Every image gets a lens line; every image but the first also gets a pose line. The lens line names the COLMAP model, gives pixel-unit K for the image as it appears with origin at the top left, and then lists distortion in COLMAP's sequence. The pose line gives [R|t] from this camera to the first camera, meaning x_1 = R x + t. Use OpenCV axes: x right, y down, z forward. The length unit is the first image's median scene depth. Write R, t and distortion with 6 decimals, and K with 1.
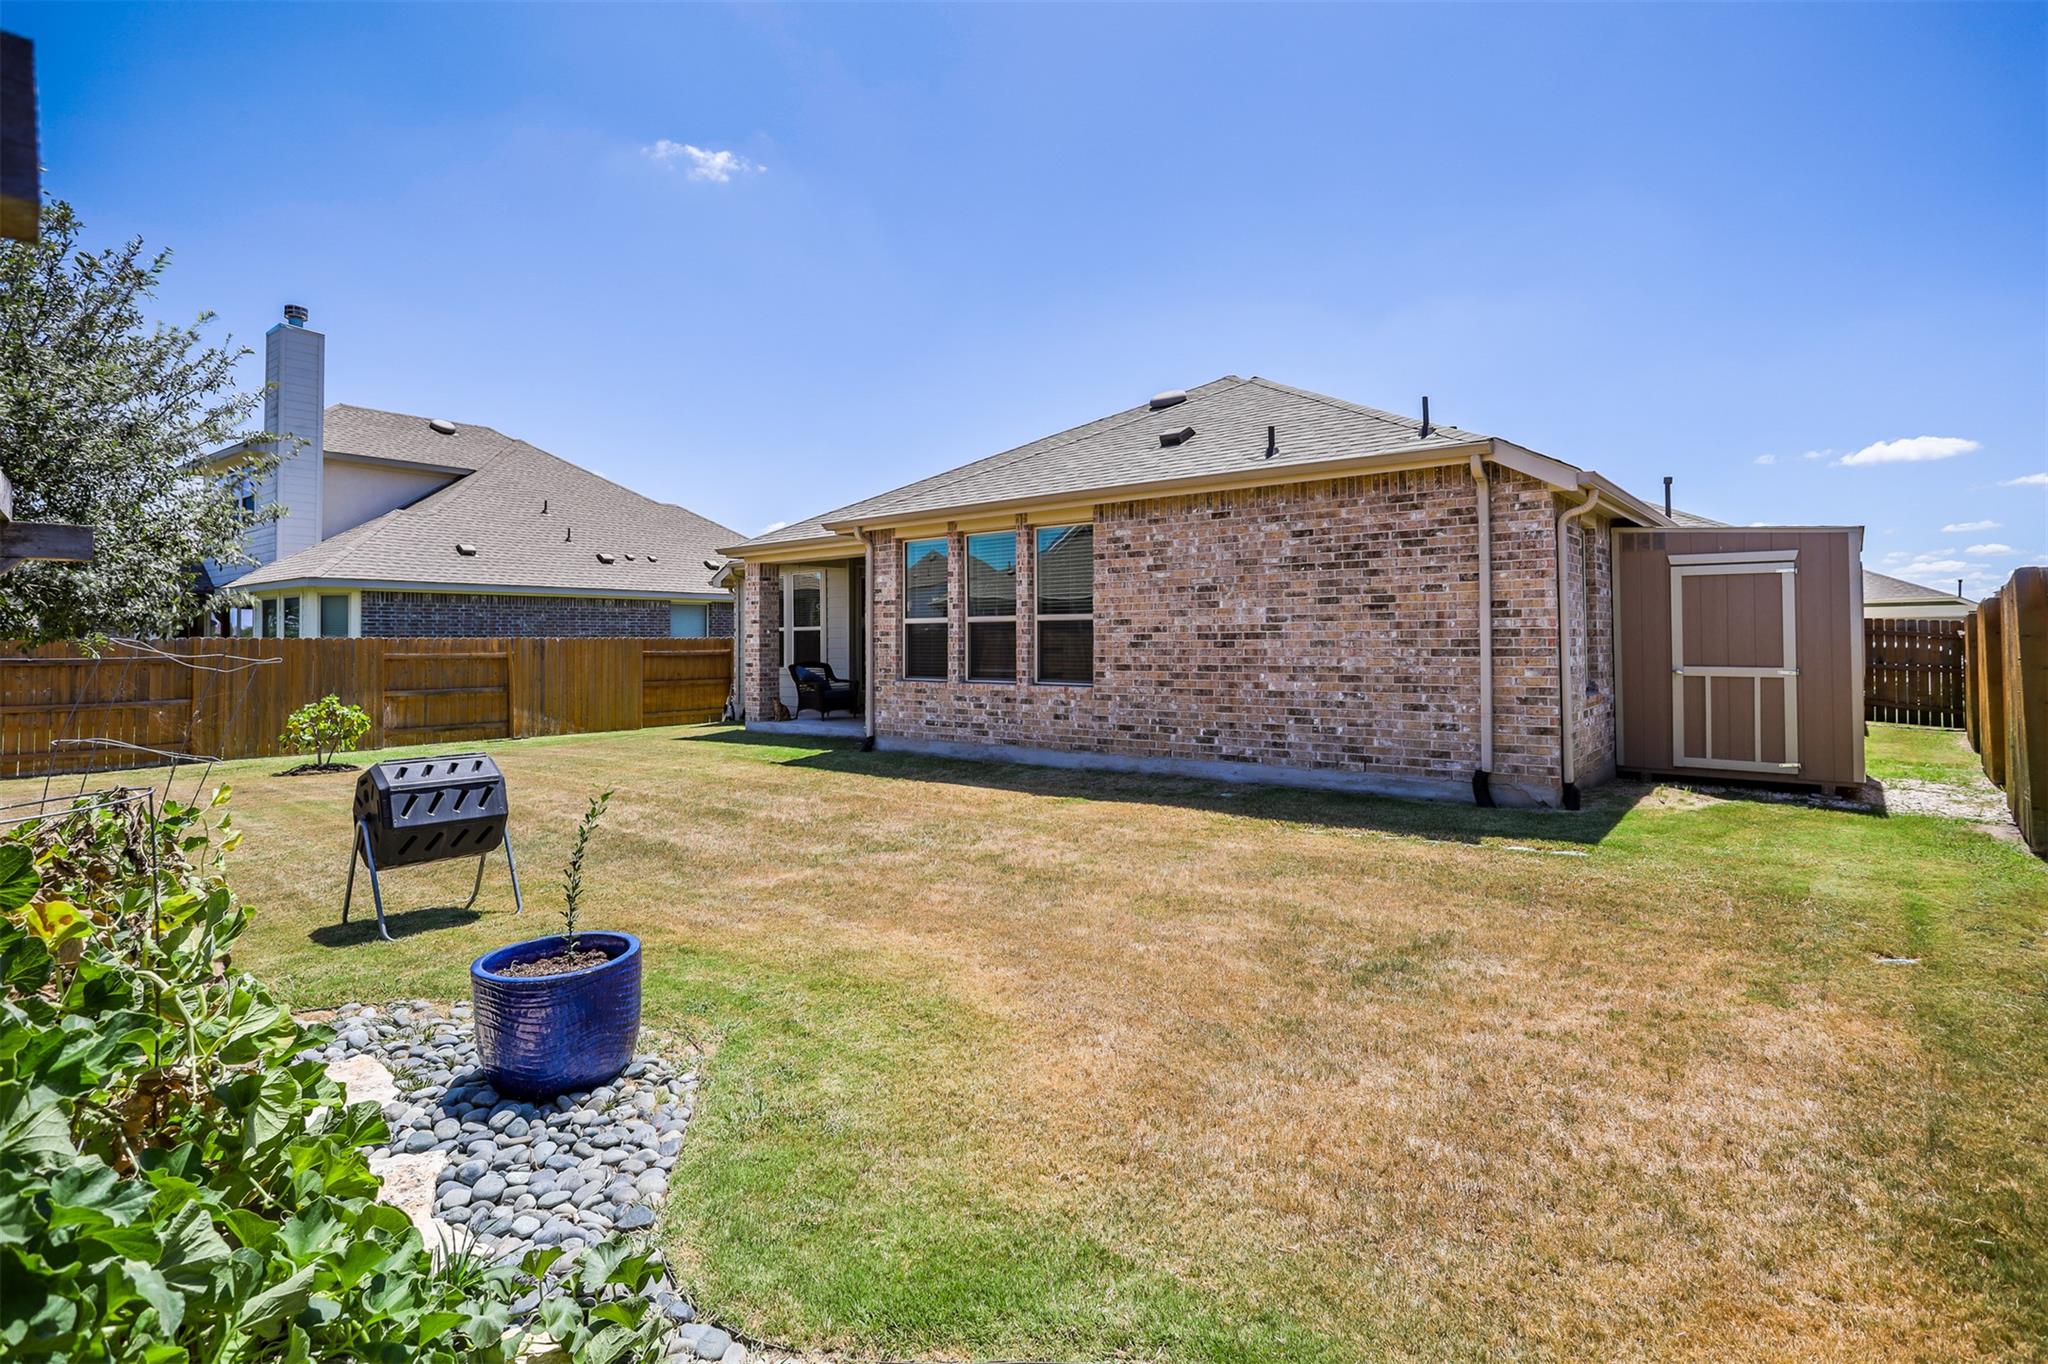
lens RADIAL K [[1019.5, 0, 989.0], [0, 1019.5, 605.1], [0, 0, 1]] dist [-0.039452, 0.024322]
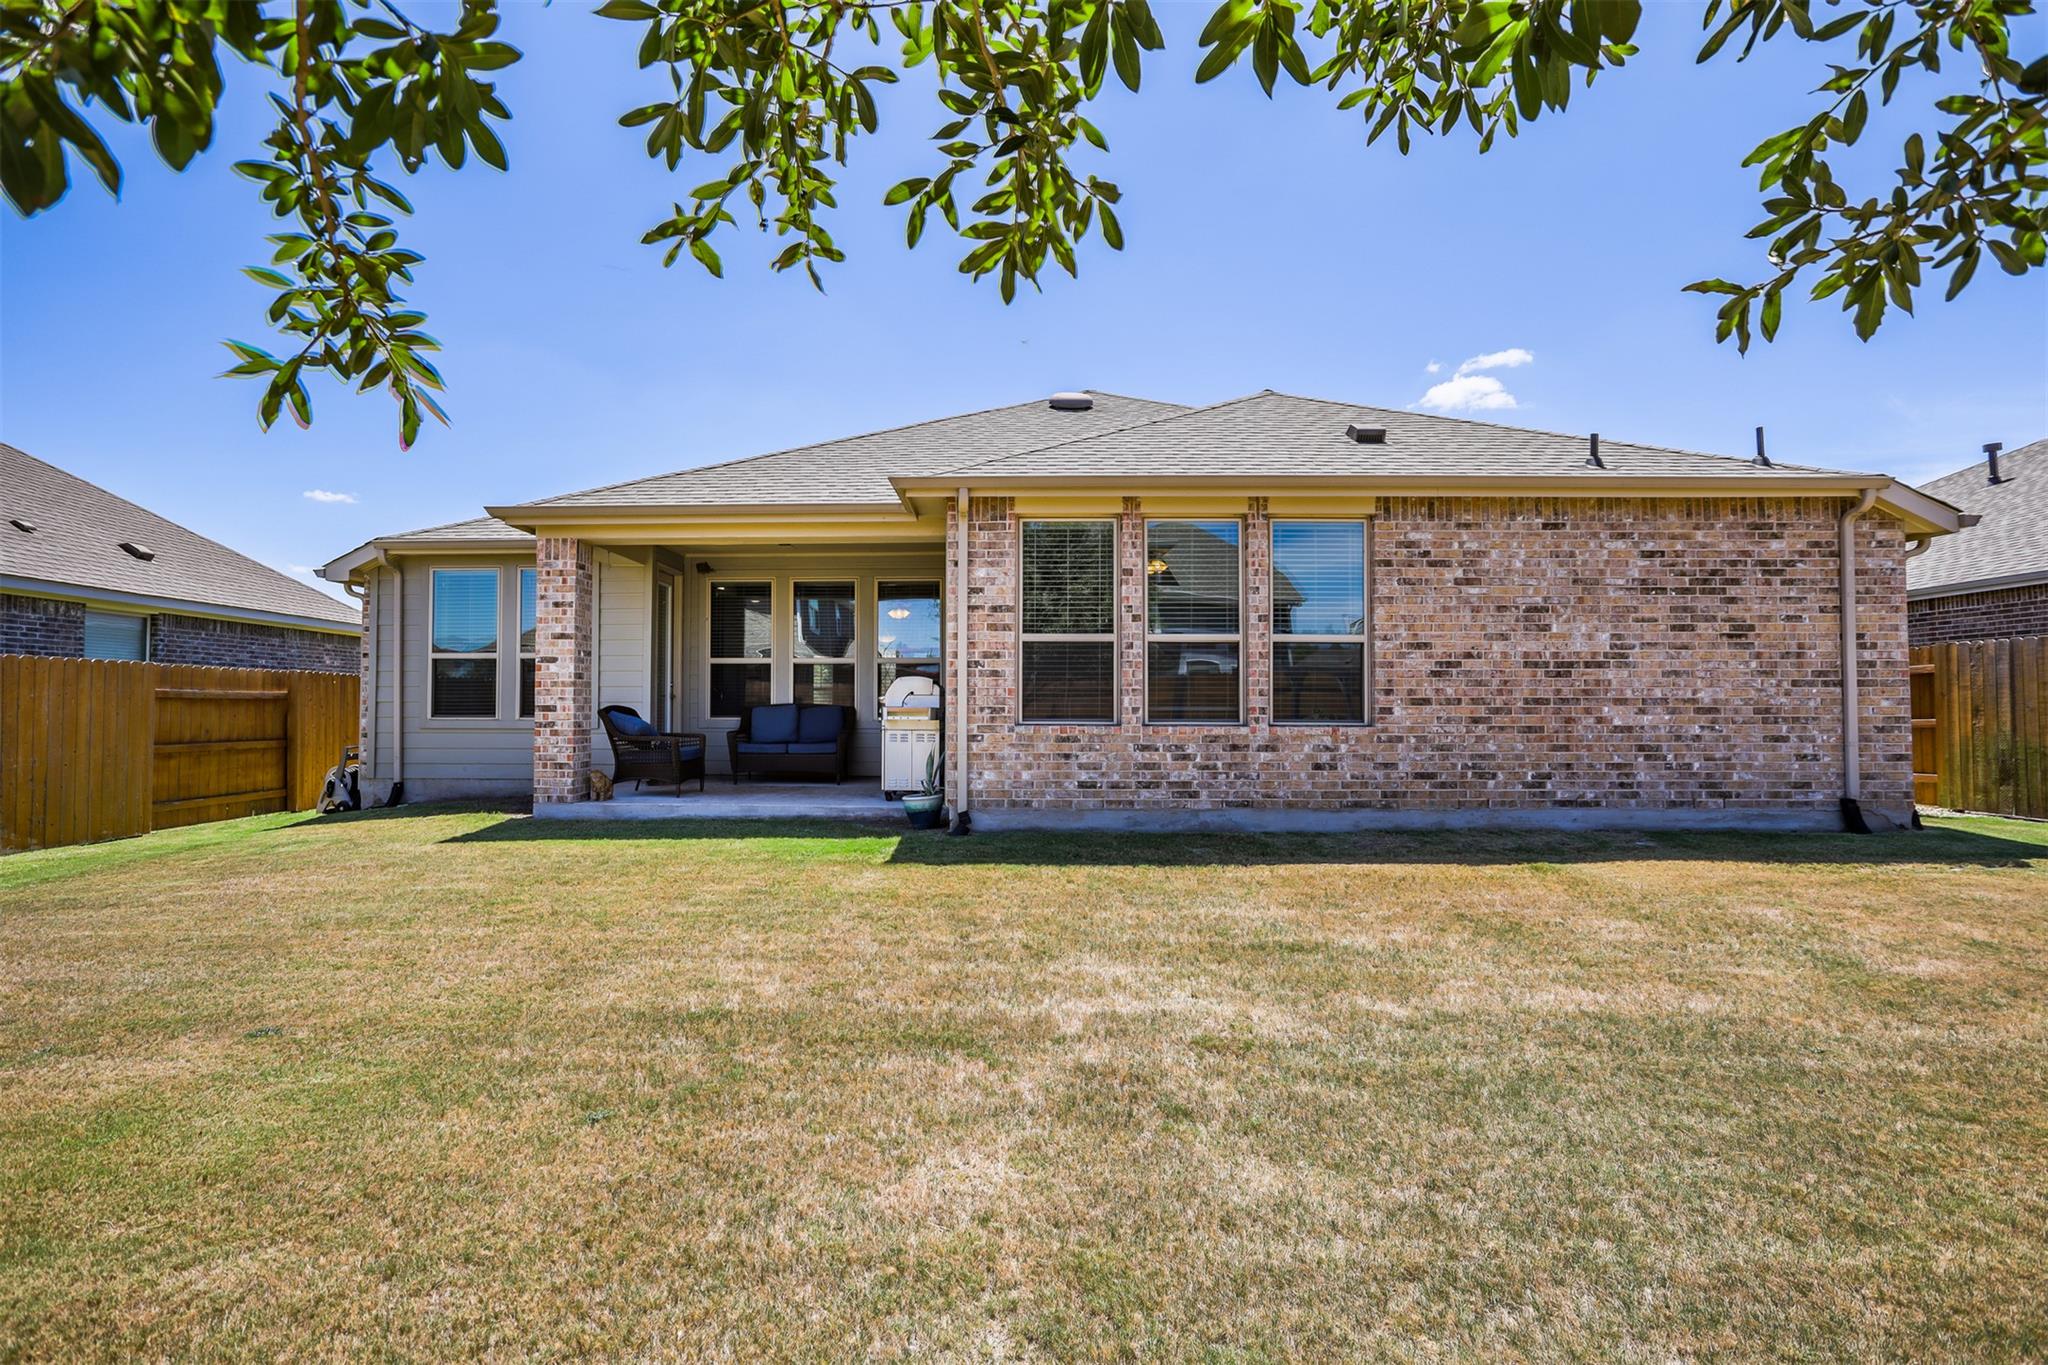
lens RADIAL K [[1019.5, 0, 968.1], [0, 1019.5, 674.4], [0, 0, 1]] dist [-0.039452, 0.024322]
pose [[0.773407, 0.029222, 0.633235, -0.707689], [-0.030208, 0.999501, -0.009230, 0.062362], [-0.633189, -0.011990, 0.773904, 0.651178]]
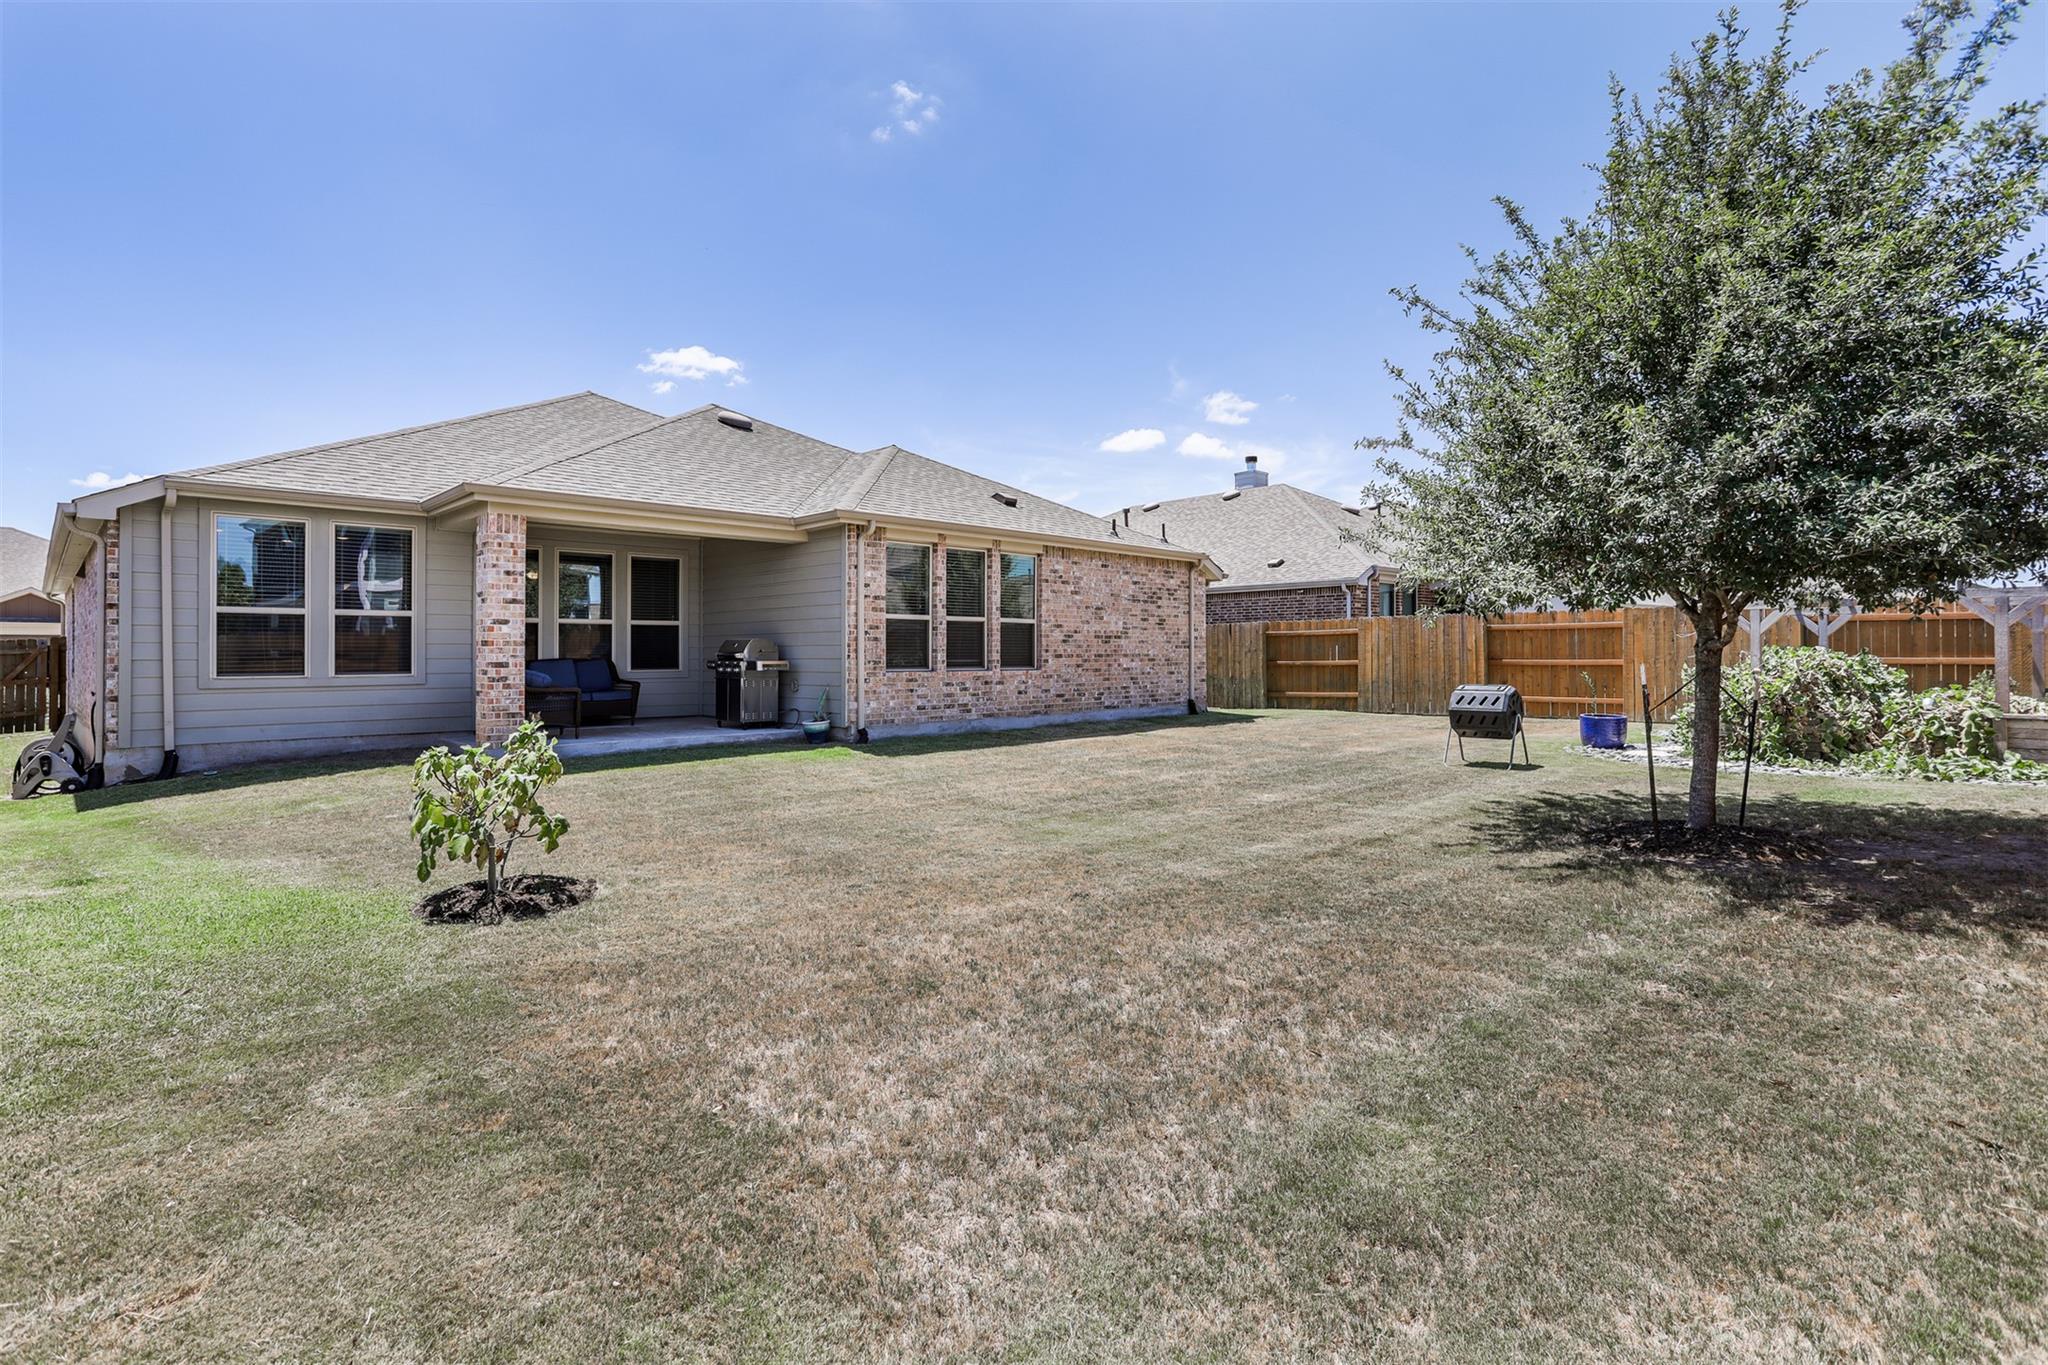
lens RADIAL K [[1019.5, 0, 1039.4], [0, 1019.5, 658.5], [0, 0, 1]] dist [-0.039452, 0.024322]
pose [[0.040451, 0.004678, 0.999171, -1.490448], [-0.032225, 0.999475, -0.003375, 0.076419], [-0.998662, -0.032062, 0.040581, 1.041157]]
